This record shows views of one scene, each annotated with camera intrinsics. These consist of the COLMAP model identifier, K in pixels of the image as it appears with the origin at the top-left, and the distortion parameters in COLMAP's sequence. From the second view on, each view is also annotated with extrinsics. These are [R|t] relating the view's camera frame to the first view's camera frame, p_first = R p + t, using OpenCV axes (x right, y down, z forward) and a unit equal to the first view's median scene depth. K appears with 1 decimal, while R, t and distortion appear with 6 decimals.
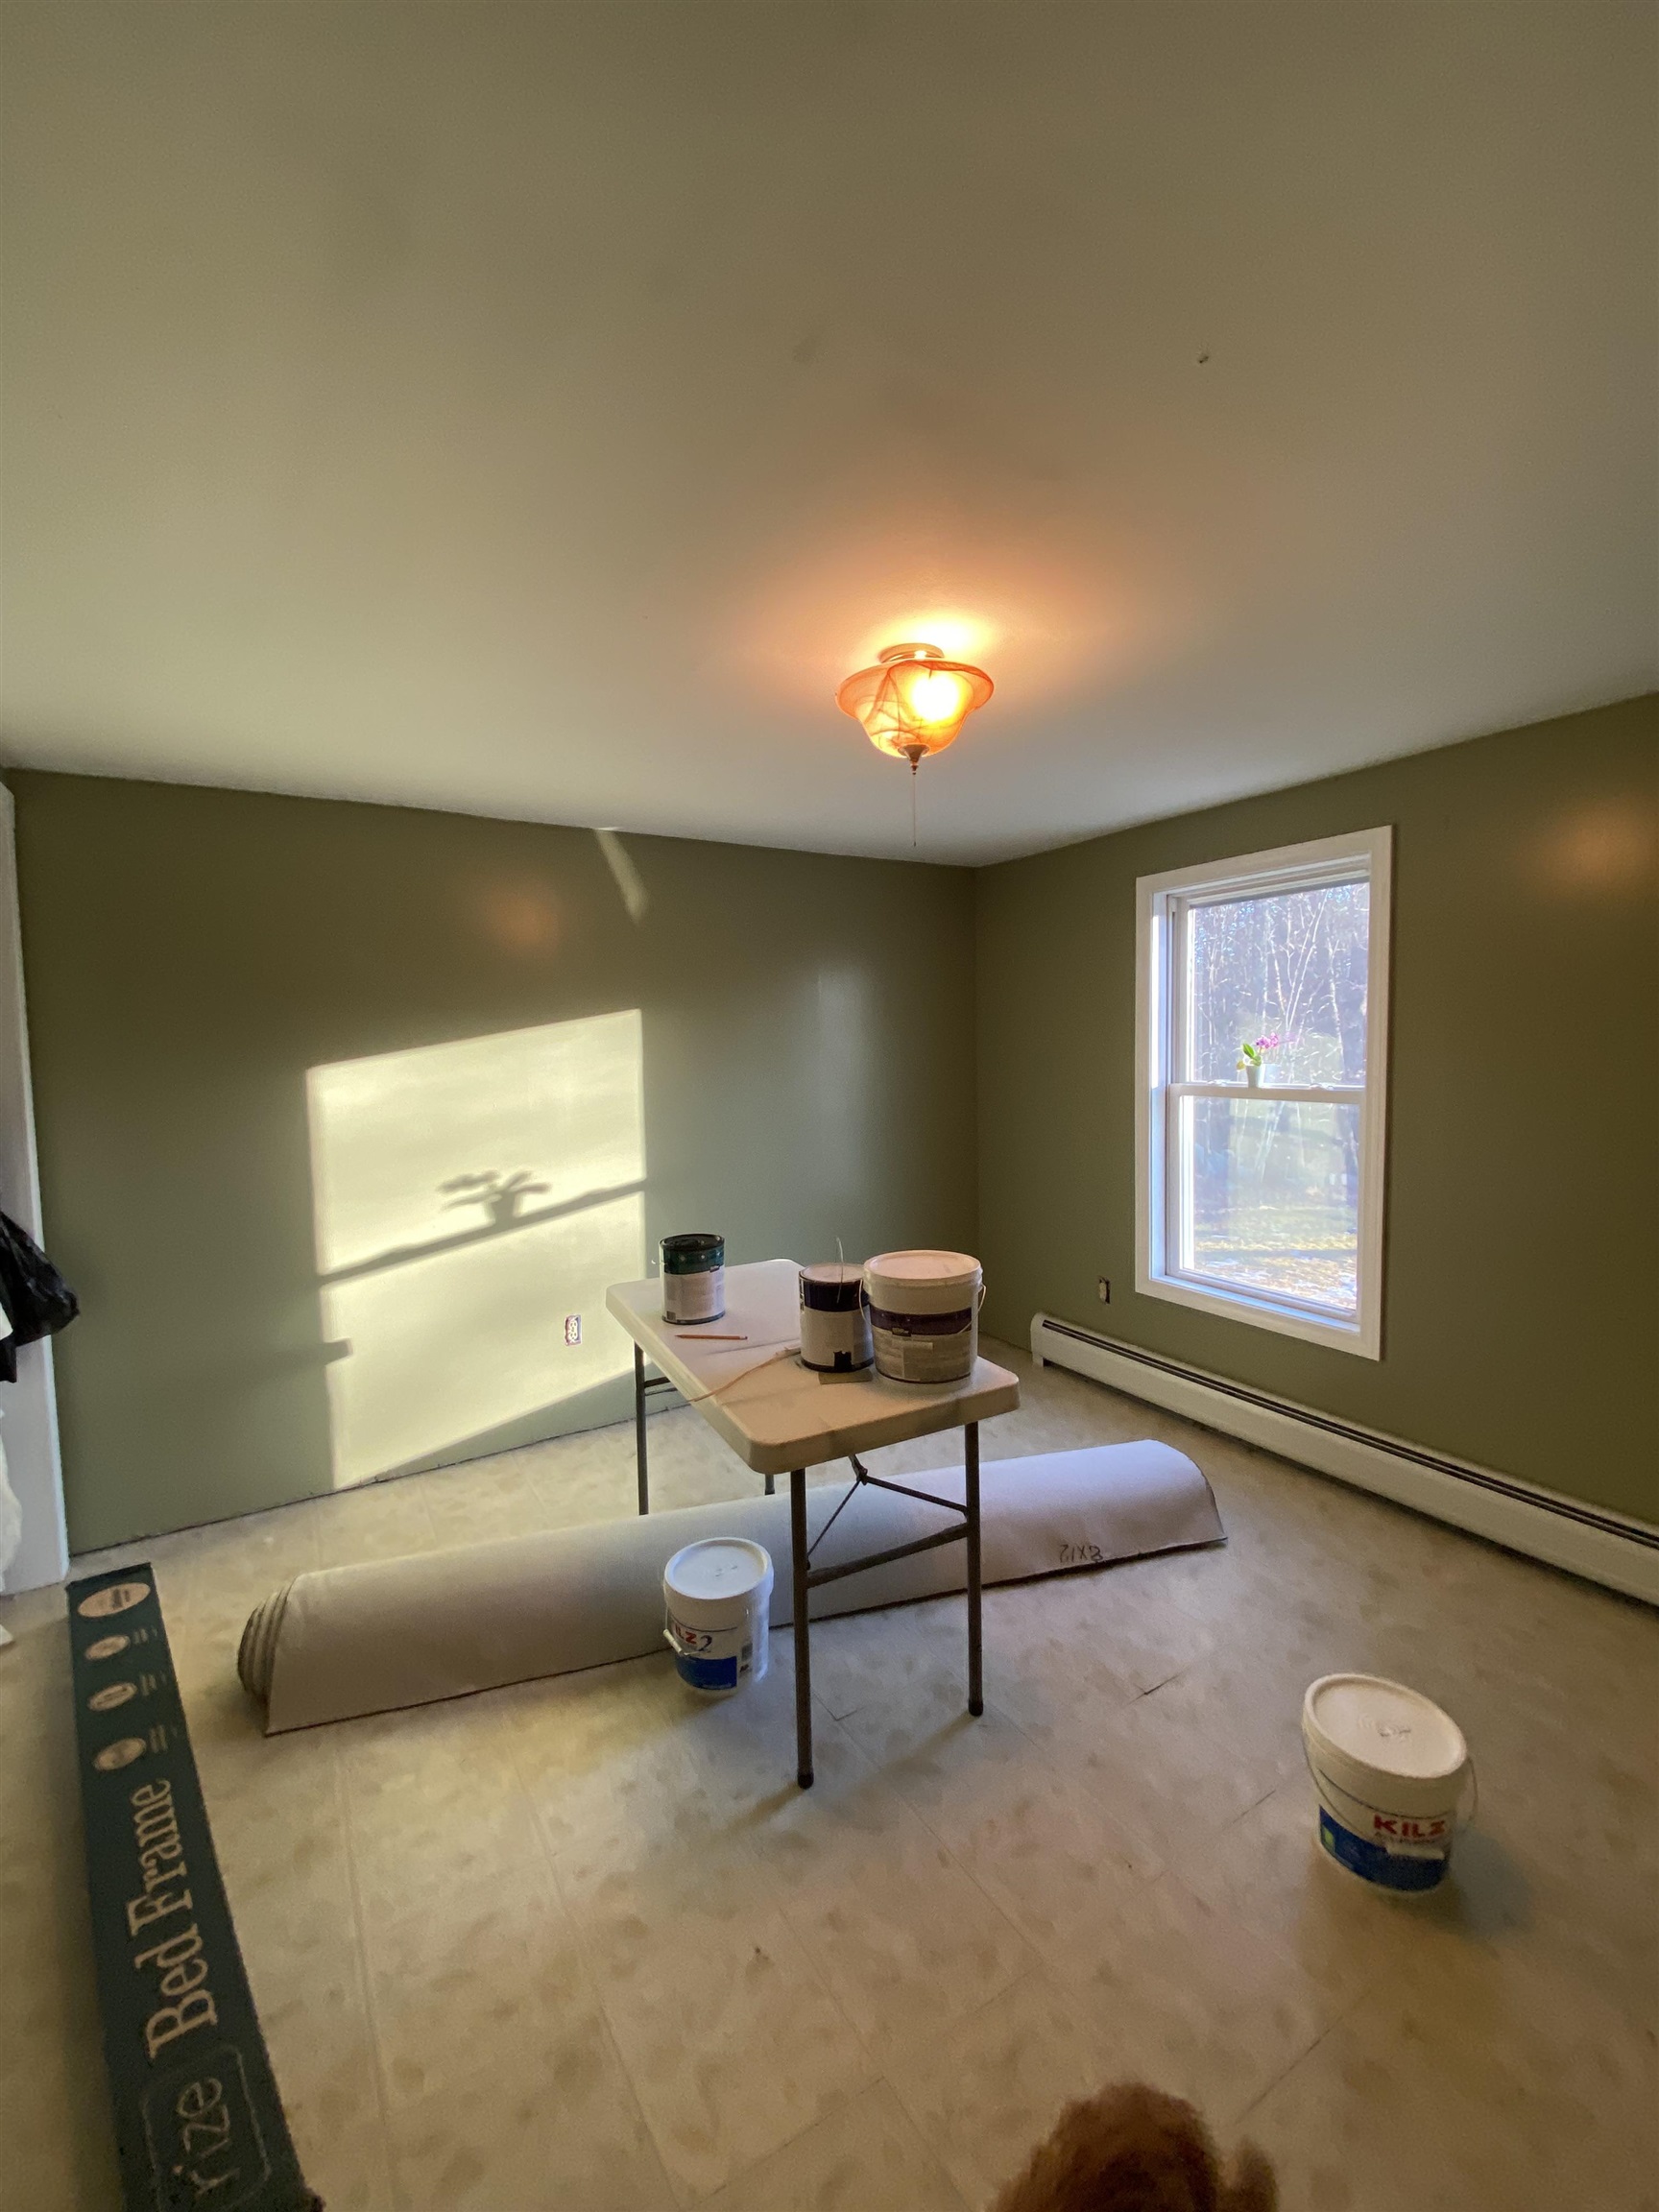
lens RADIAL K [[898.2, 0, 820.4], [0, 898.2, 1088.7], [0, 0, 1]] dist [0.010682, -0.018017]
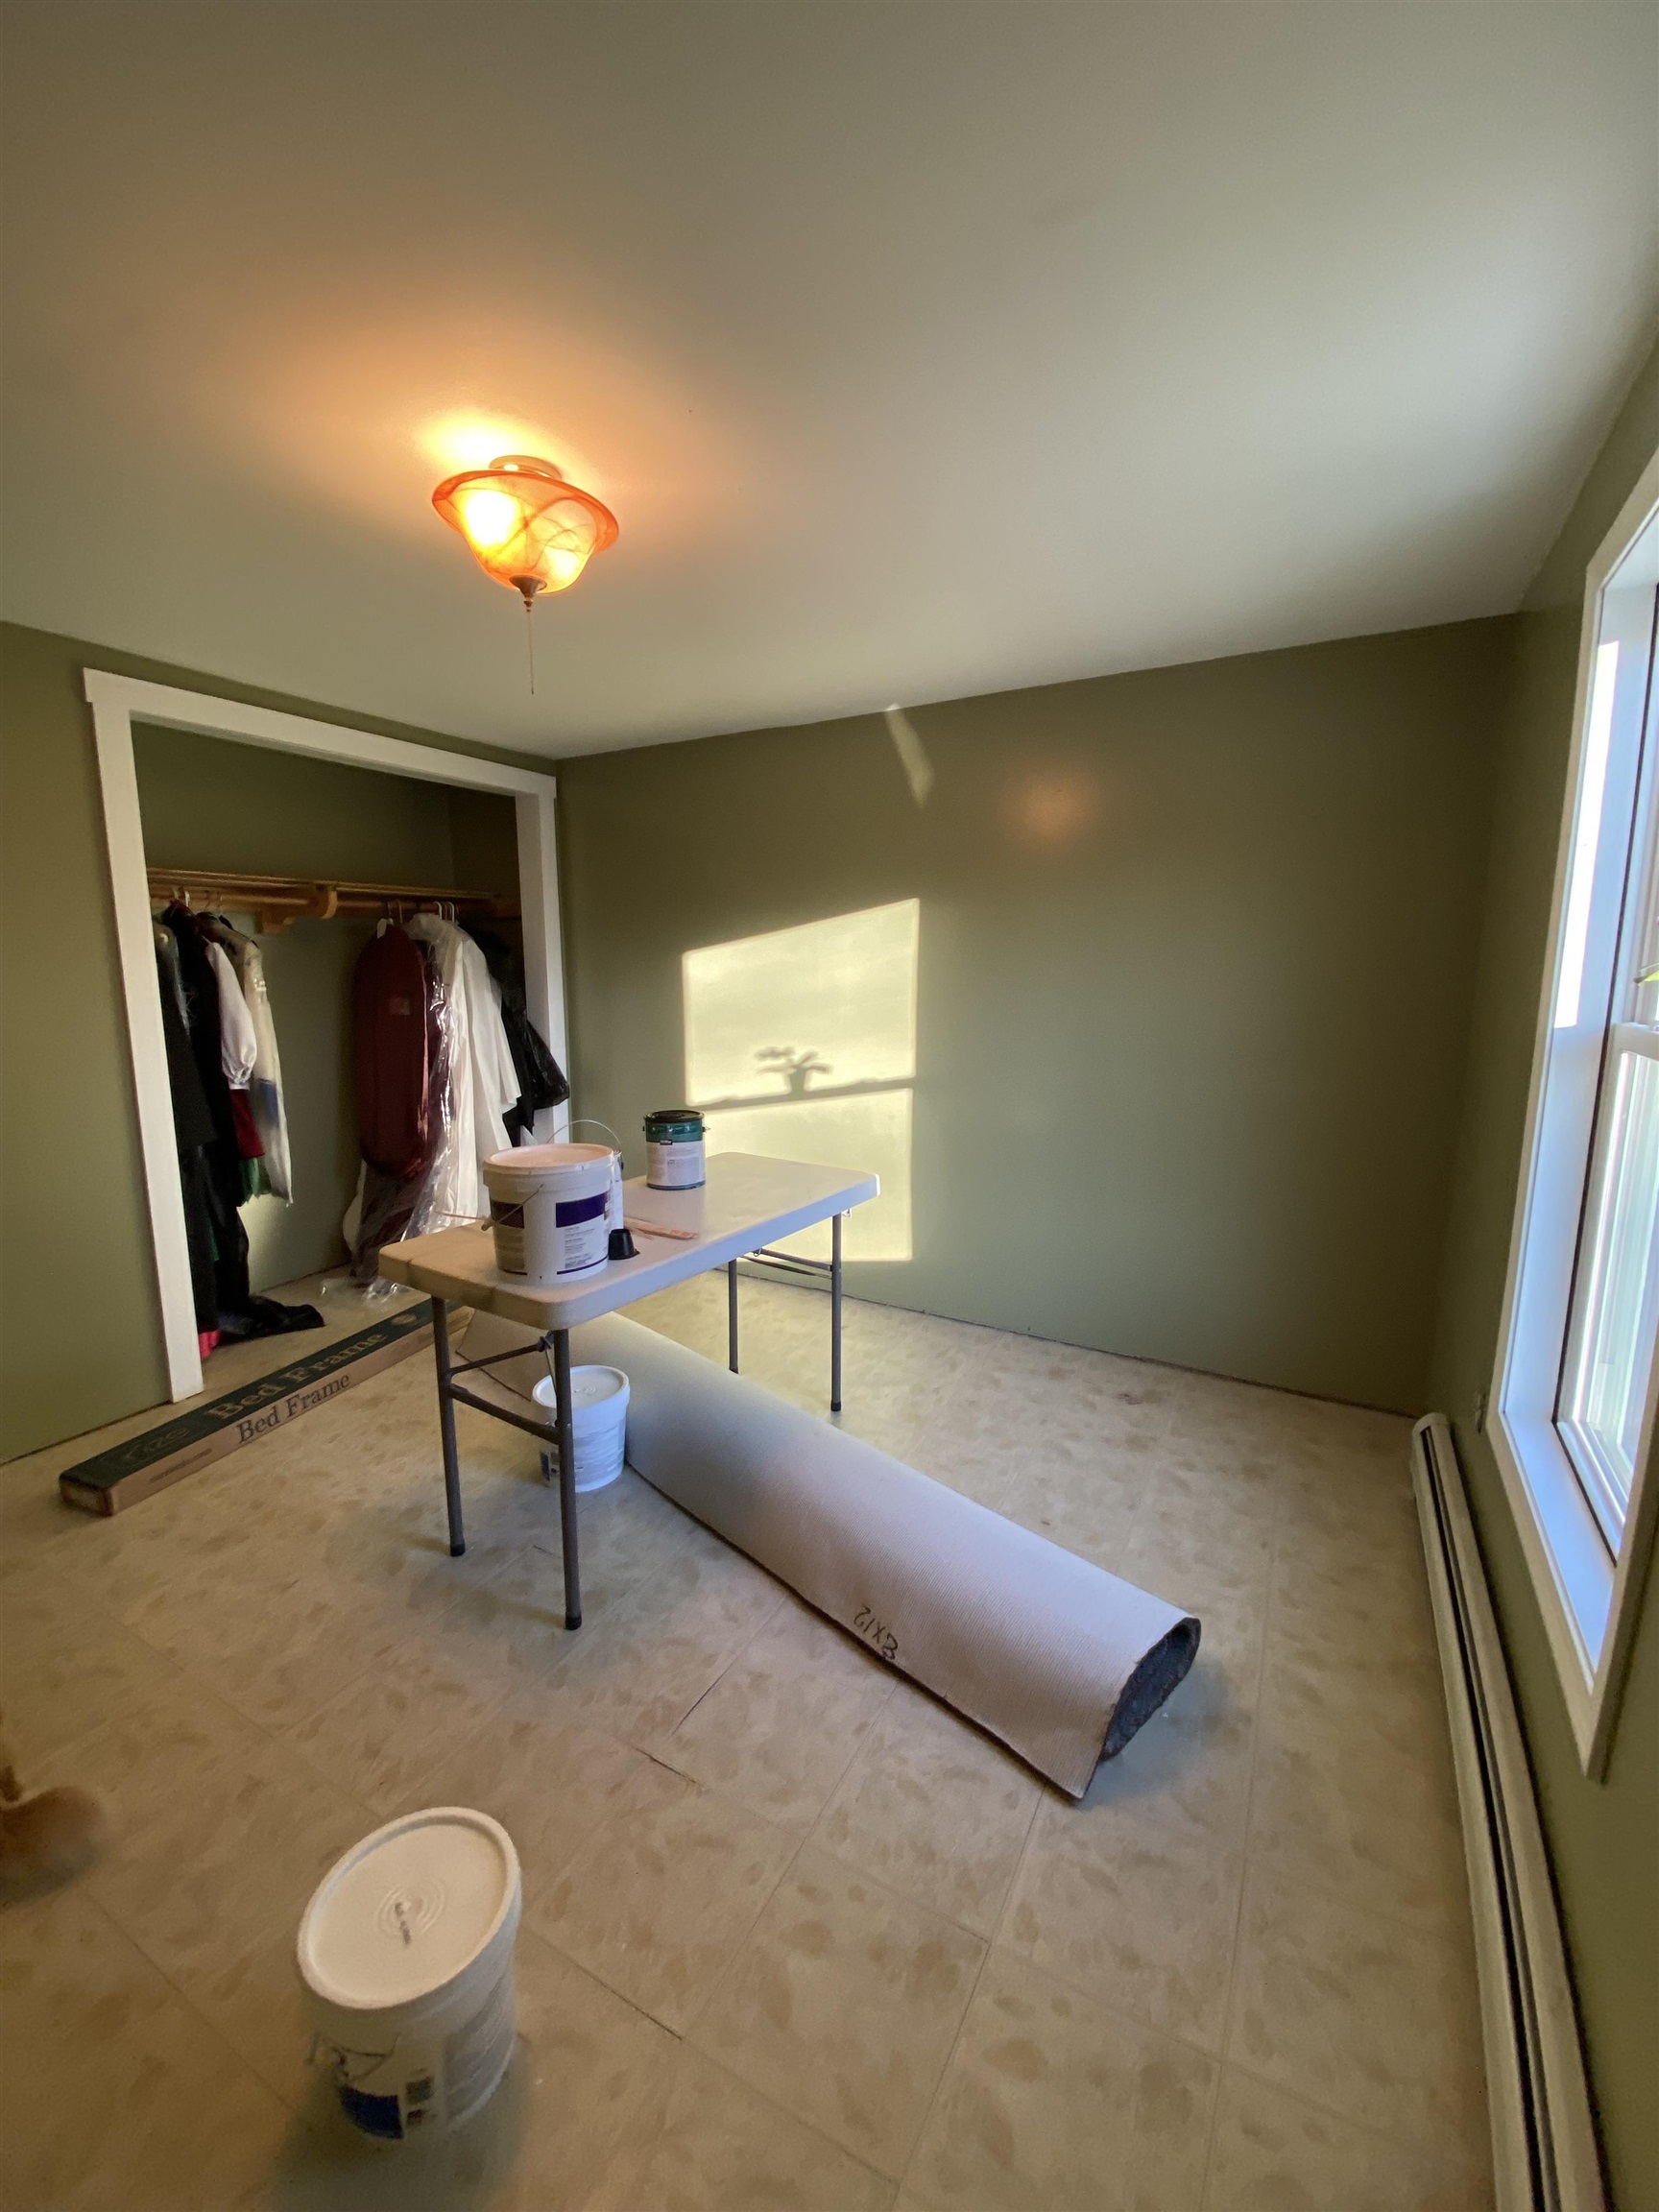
lens RADIAL K [[889.5, 0, 824.9], [0, 889.5, 1097.2], [0, 0, 1]] dist [0.021149, -0.021248]
pose [[0.489227, 0.152984, -0.858634, 0.645271], [-0.057766, 0.988018, 0.143123, -0.010257], [0.870241, -0.020419, 0.492203, 0.481541]]
